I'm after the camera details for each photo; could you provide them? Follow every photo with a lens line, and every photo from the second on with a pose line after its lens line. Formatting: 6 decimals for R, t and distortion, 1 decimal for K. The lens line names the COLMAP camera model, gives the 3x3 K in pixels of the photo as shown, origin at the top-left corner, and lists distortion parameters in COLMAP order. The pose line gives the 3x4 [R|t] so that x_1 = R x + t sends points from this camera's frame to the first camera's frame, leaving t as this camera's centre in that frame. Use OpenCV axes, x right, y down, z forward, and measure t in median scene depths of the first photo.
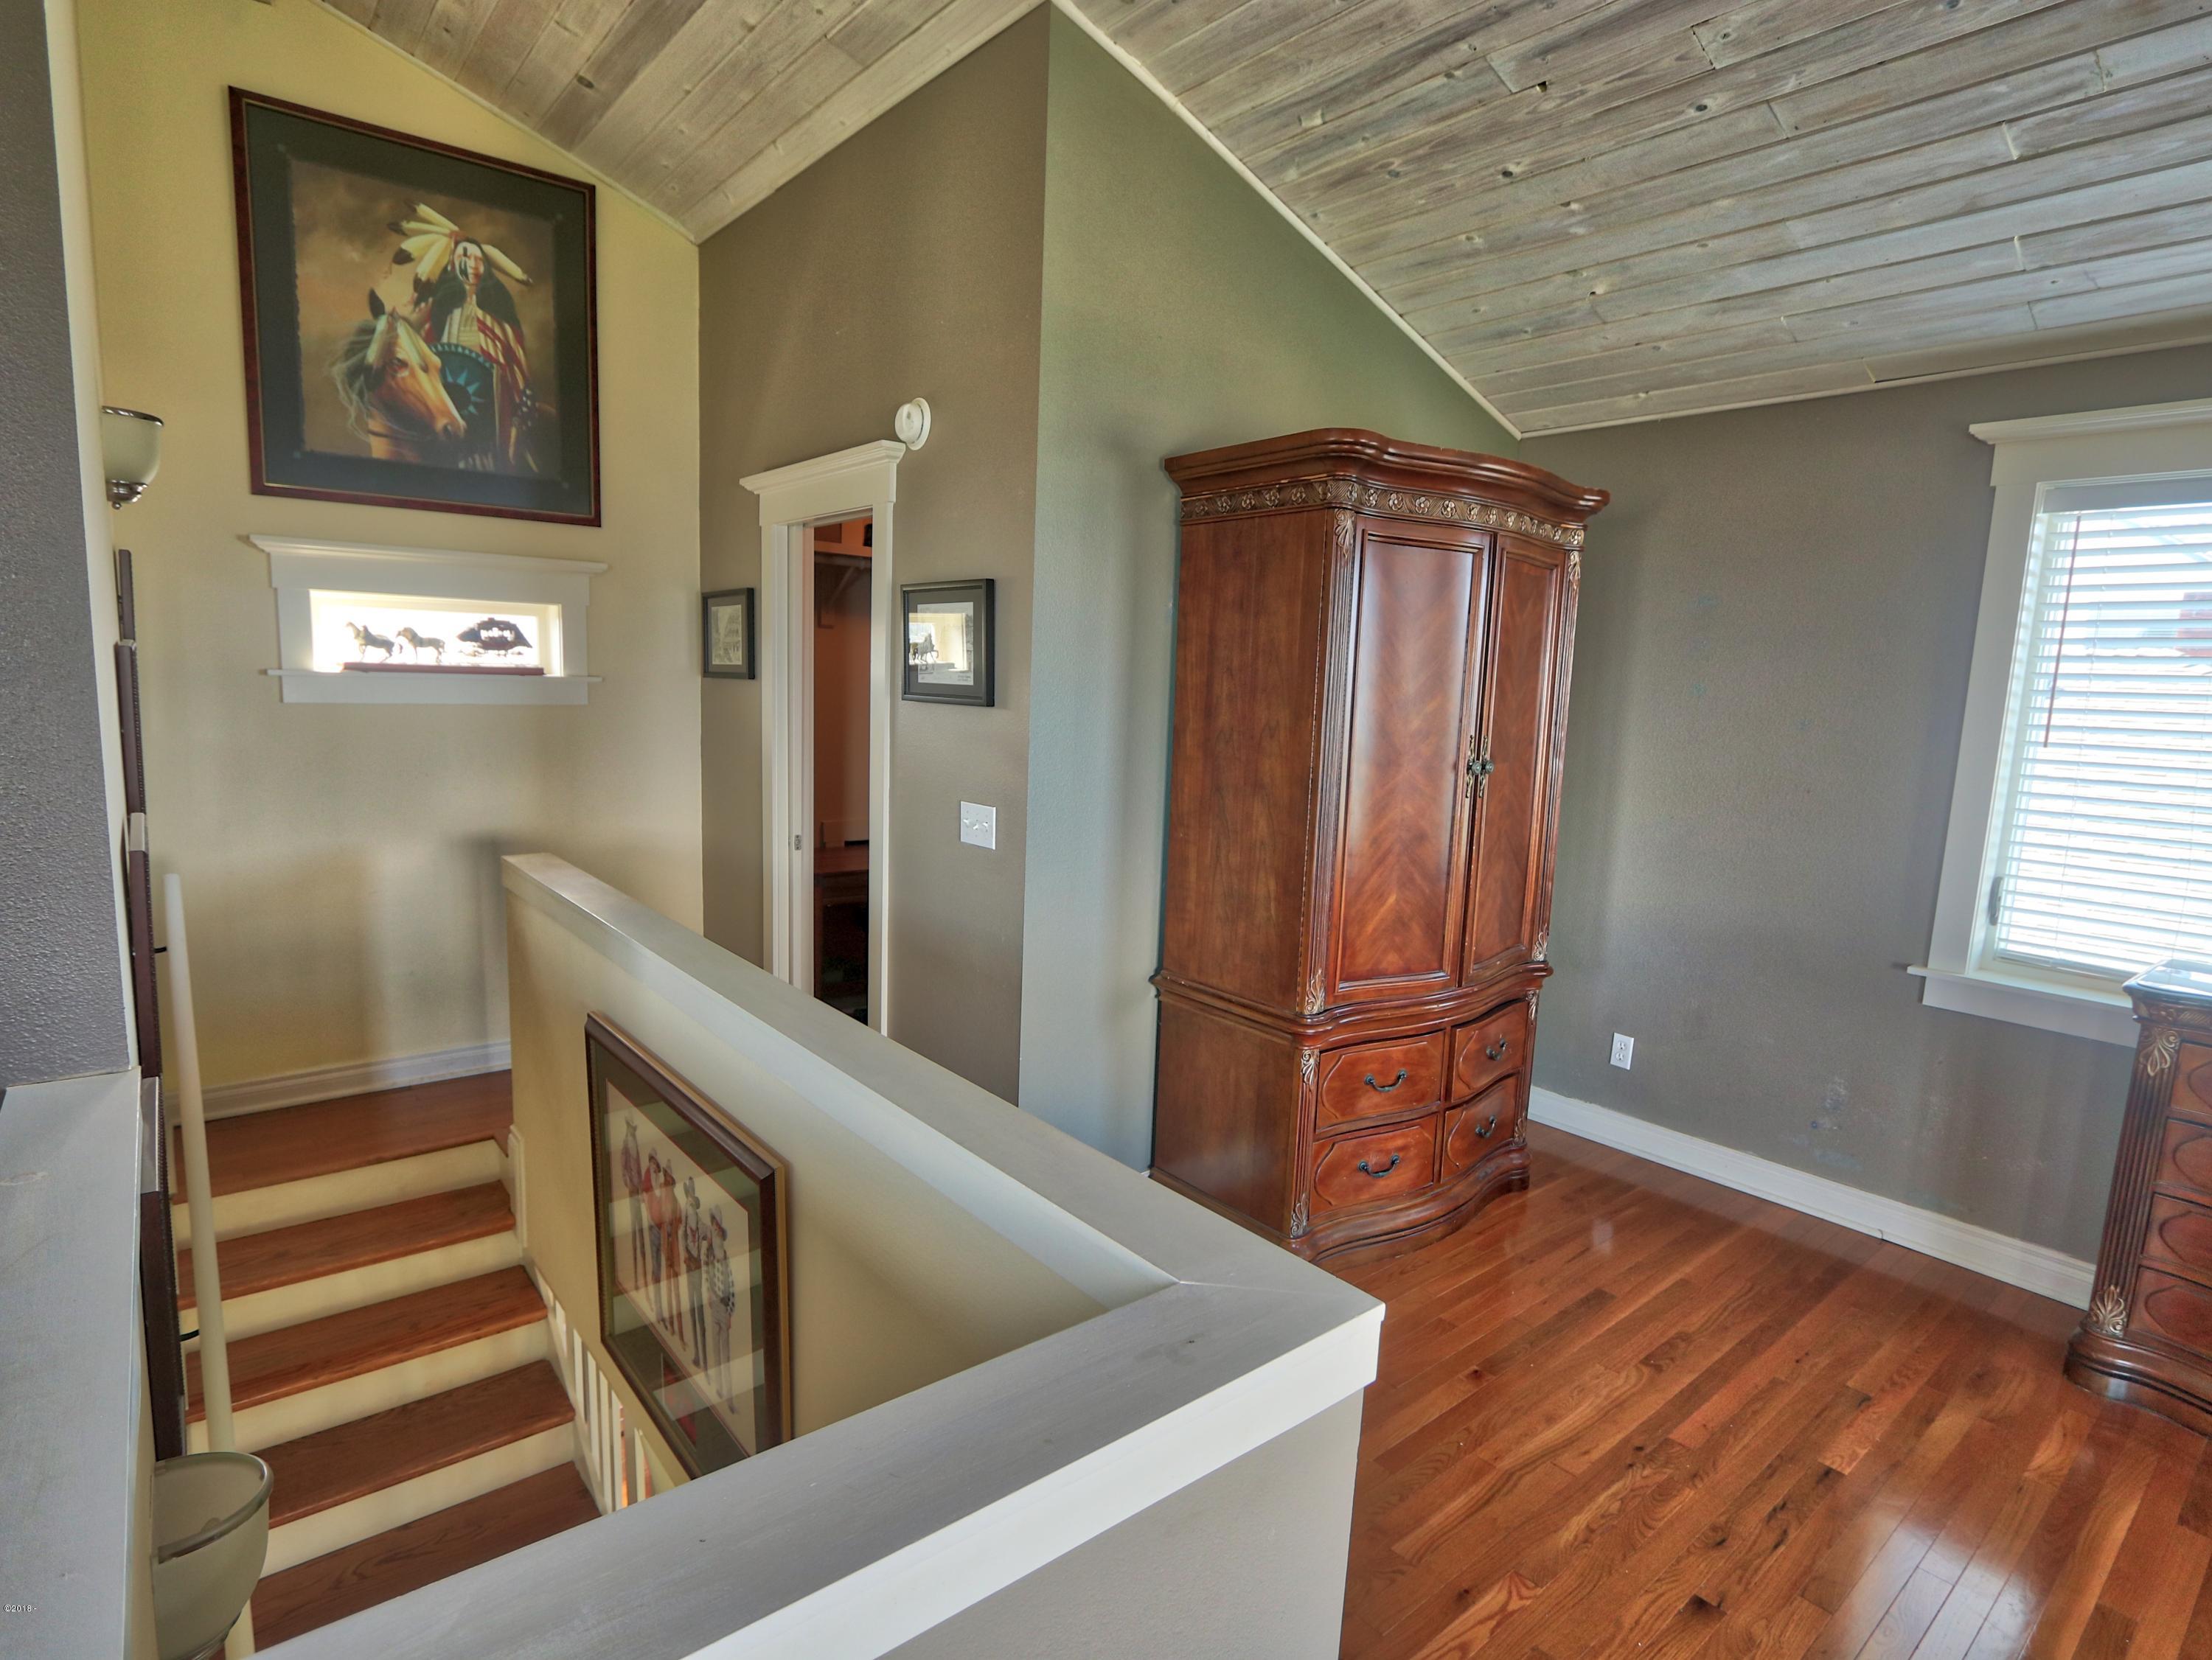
lens RADIAL K [[1152.9, 0, 1089.3], [0, 1152.9, 830.1], [0, 0, 1]] dist [-0.016816, 0.002296]
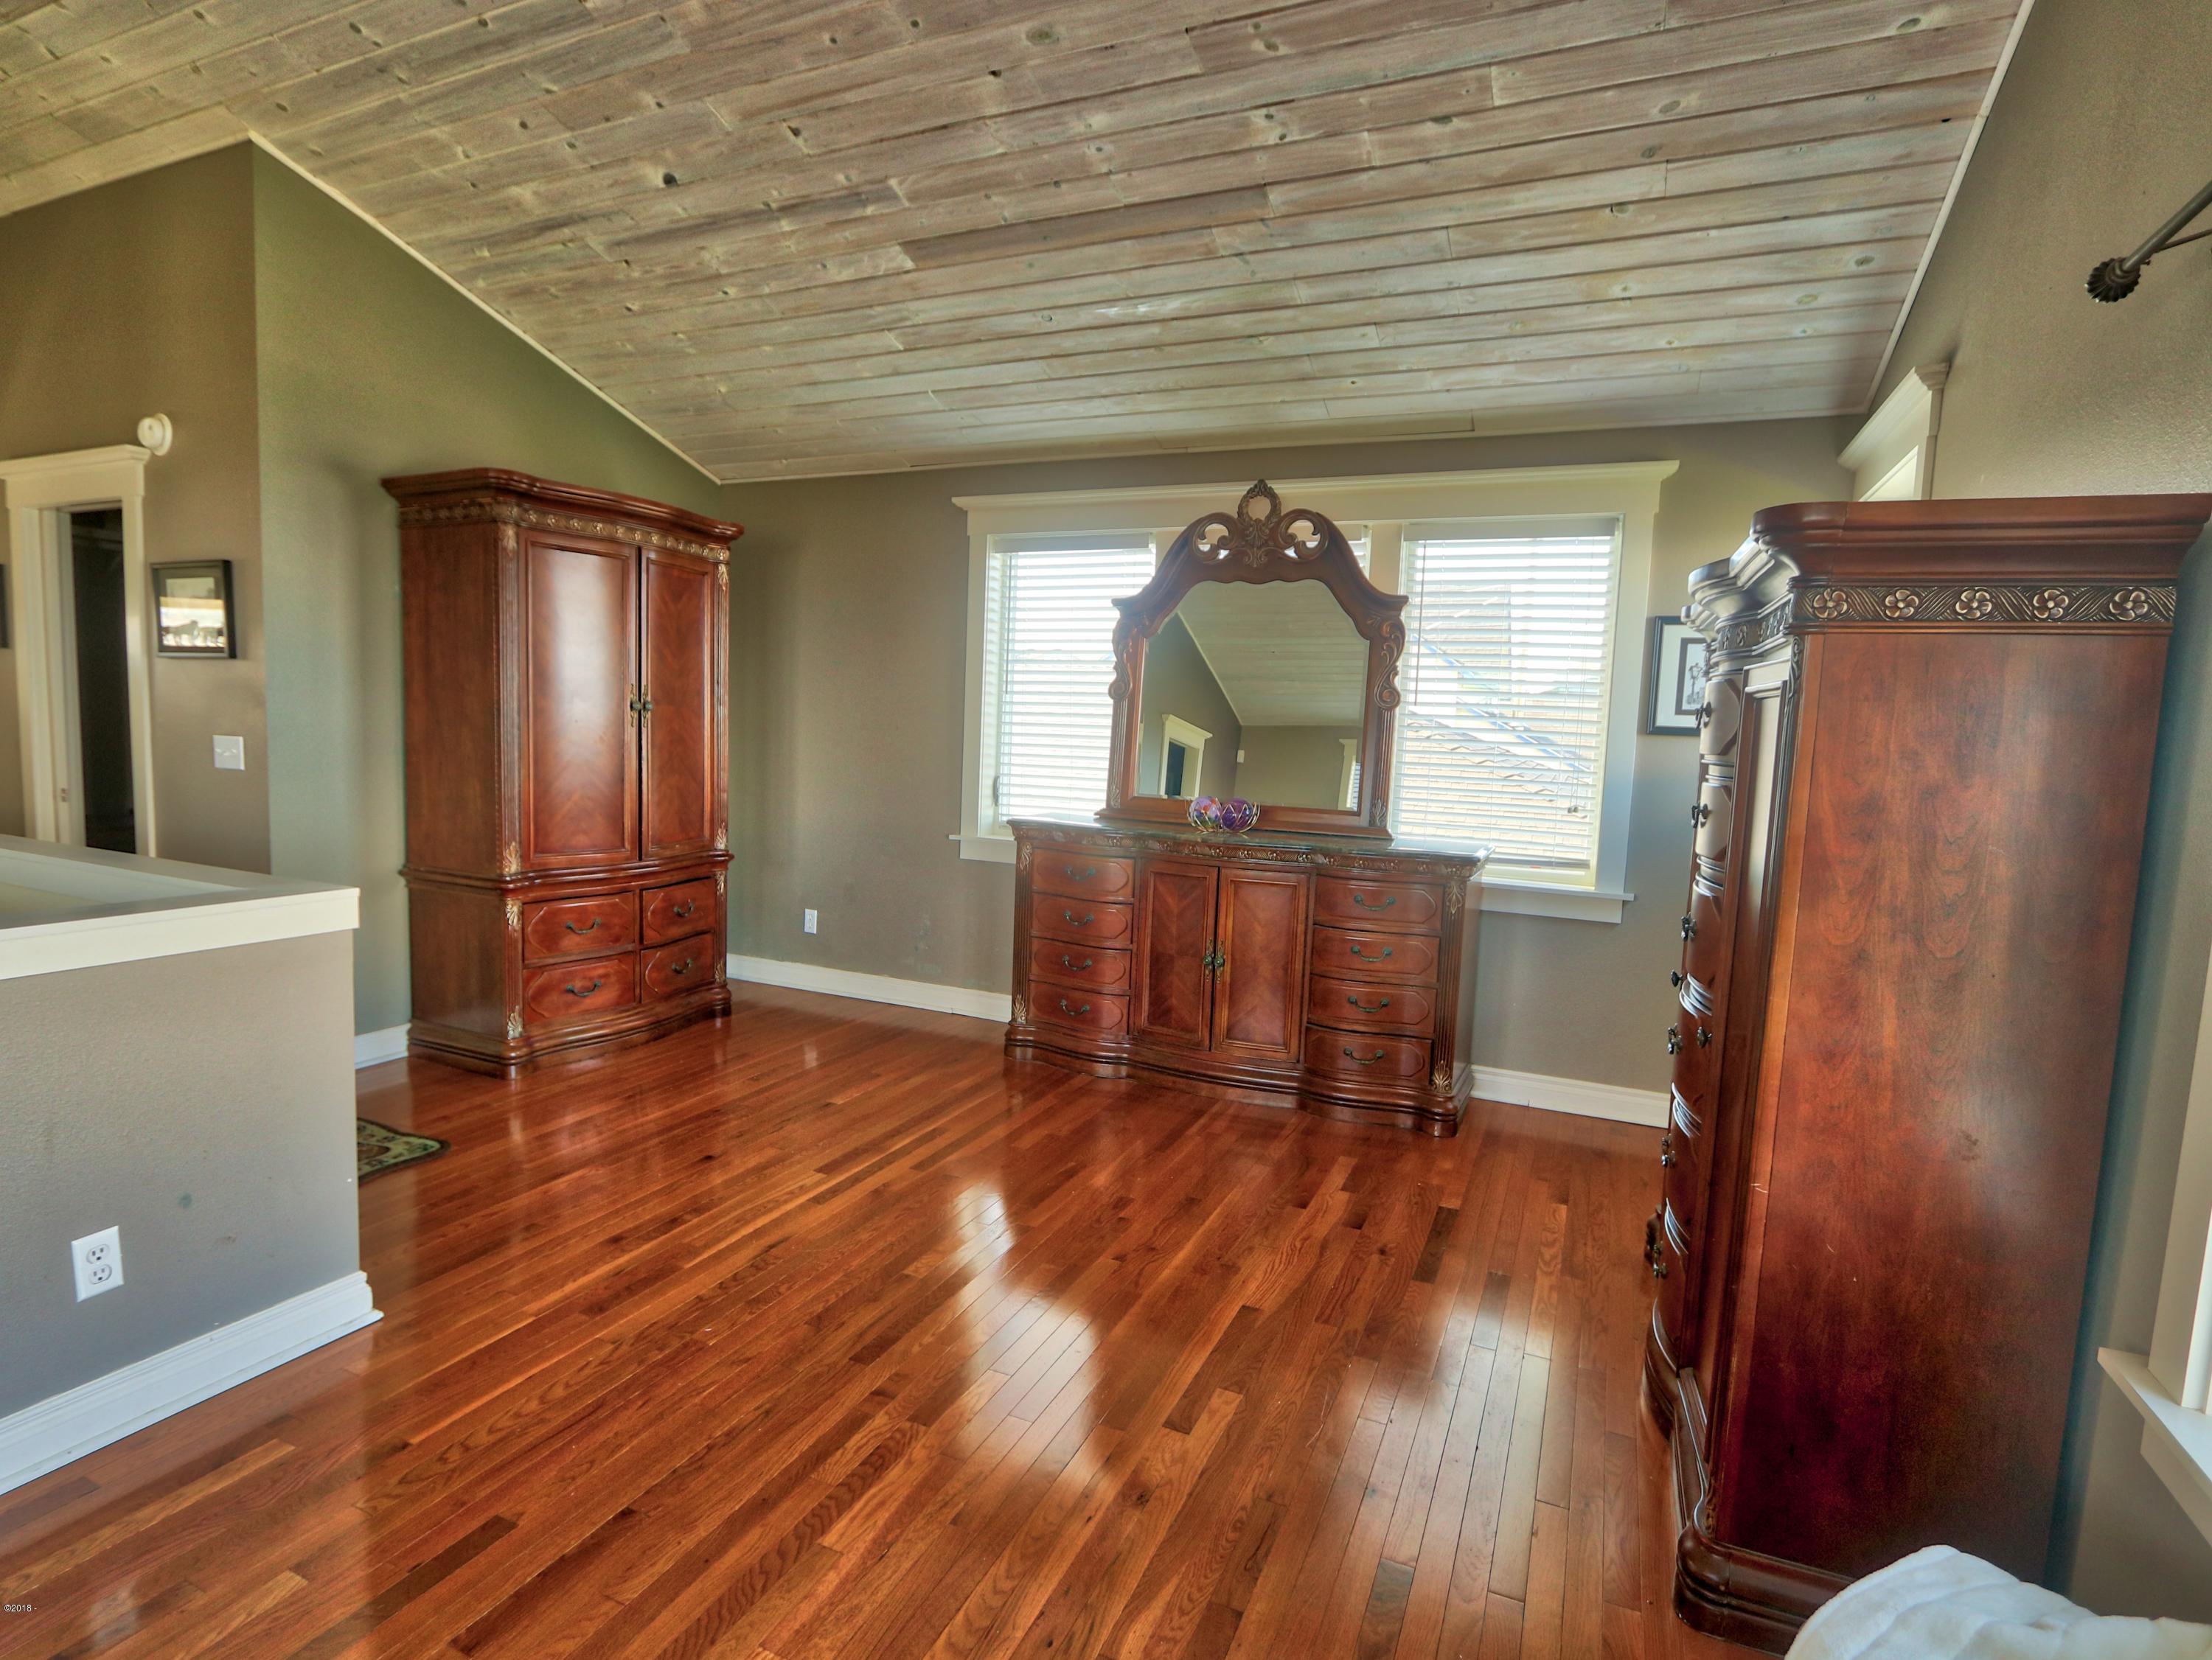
lens RADIAL K [[1152.9, 0, 1089.3], [0, 1152.9, 830.1], [0, 0, 1]] dist [-0.016816, 0.002296]
pose [[0.898300, -0.045187, 0.437053, 0.205073], [0.056203, 0.998344, -0.012298, 0.152994], [-0.435773, 0.035611, 0.899352, -0.557694]]
